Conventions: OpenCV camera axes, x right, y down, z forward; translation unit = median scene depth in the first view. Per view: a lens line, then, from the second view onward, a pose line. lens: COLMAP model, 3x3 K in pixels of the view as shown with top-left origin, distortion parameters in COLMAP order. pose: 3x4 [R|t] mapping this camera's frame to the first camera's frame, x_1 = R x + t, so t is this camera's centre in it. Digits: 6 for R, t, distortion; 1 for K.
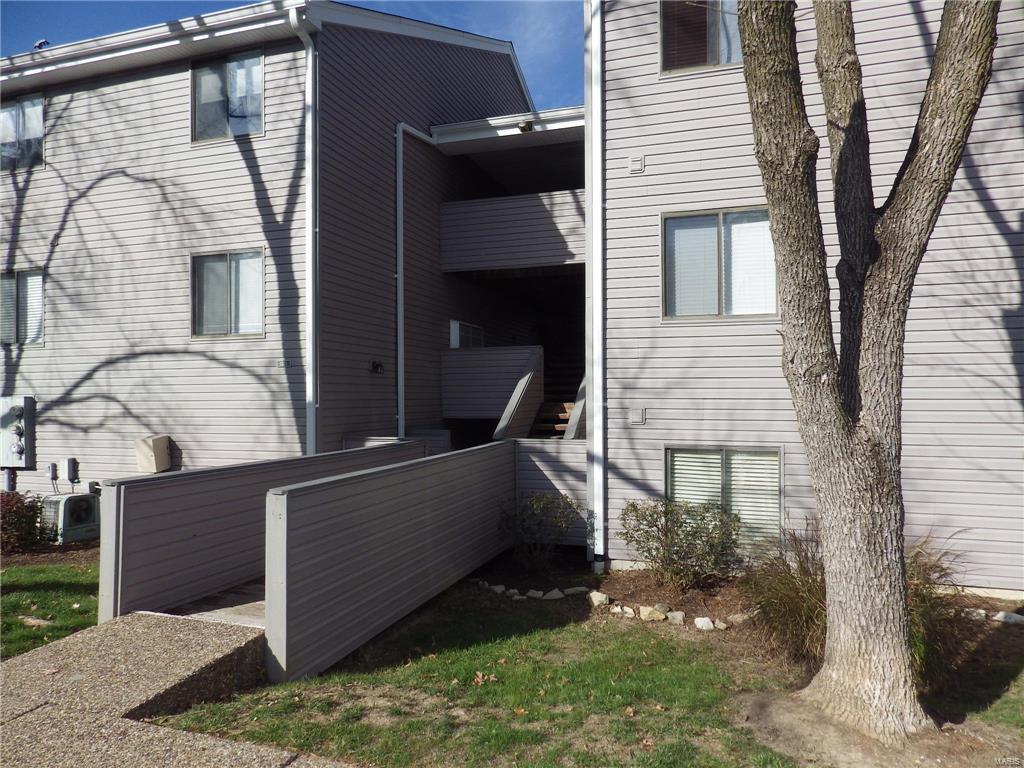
lens RADIAL K [[687.1, 0, 512.1], [0, 687.1, 384.0], [0, 0, 1]] dist [0.012881, -0.006333]
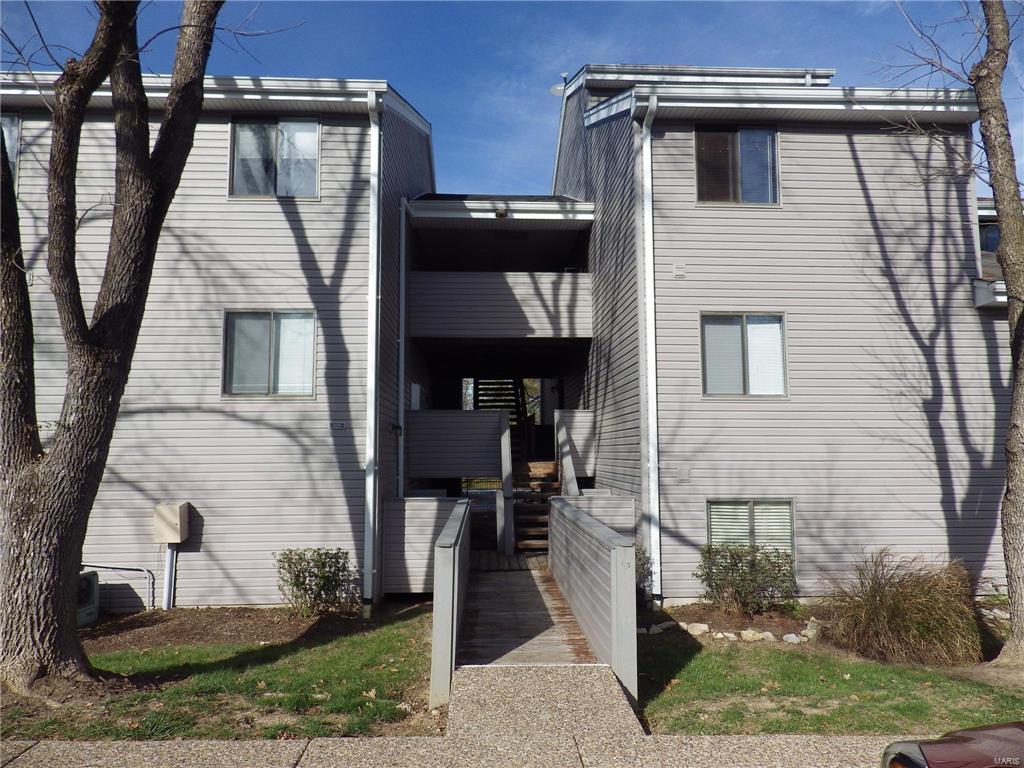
lens RADIAL K [[687.1, 0, 508.6], [0, 687.1, 385.5], [0, 0, 1]] dist [0.012881, -0.006333]
pose [[0.935715, 0.034463, 0.351070, -0.440657], [-0.007231, 0.996881, -0.078587, -0.011257], [-0.352683, 0.070996, 0.933046, -0.028982]]
